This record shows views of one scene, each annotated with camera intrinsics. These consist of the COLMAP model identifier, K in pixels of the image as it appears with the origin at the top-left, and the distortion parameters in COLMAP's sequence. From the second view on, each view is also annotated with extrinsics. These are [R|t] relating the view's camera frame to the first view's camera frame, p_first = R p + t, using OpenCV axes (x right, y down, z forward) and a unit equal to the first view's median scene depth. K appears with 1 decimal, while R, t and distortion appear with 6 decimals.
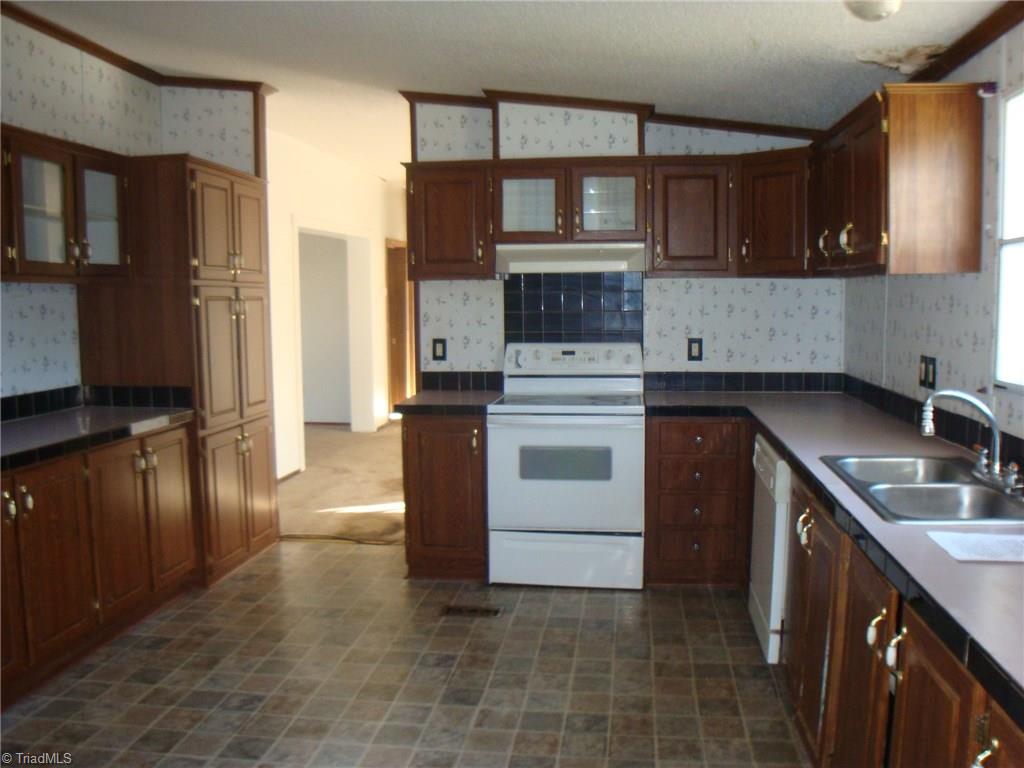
lens RADIAL K [[893.7, 0, 520.5], [0, 893.7, 386.7], [0, 0, 1]] dist [-0.187315, 0.166551]
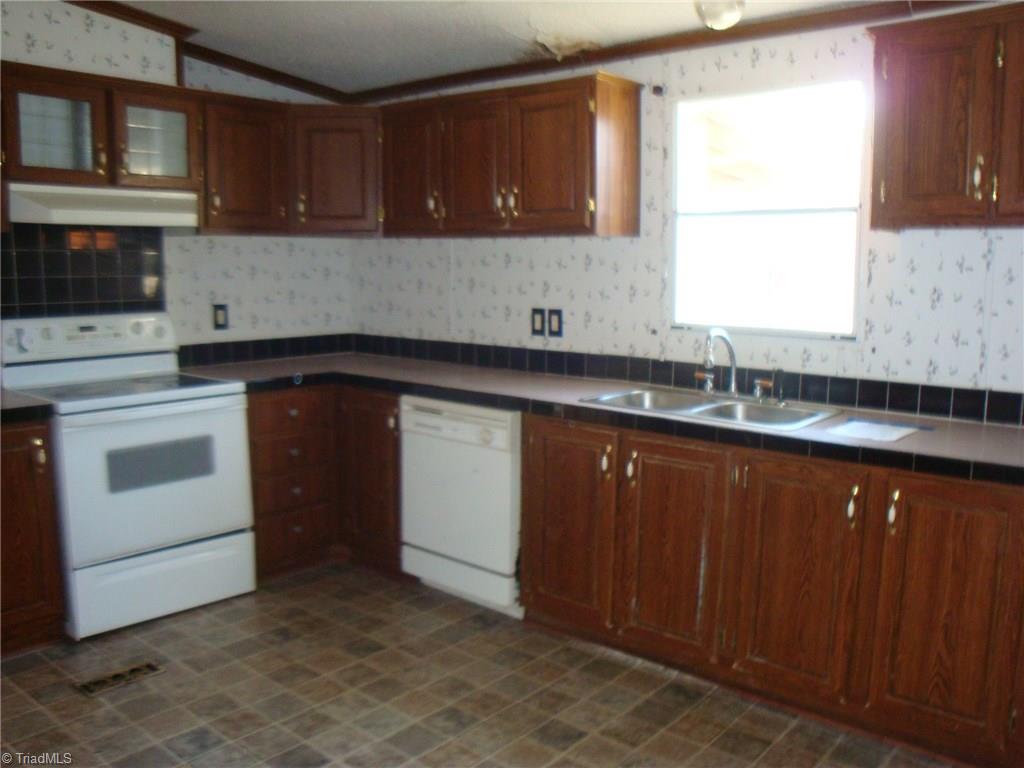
lens RADIAL K [[893.7, 0, 520.5], [0, 893.7, 386.7], [0, 0, 1]] dist [-0.187315, 0.166551]
pose [[0.537509, -0.101894, 0.837079, -0.297502], [0.072213, 0.994588, 0.074697, -0.012395], [-0.840160, 0.020297, 0.541958, 0.210977]]
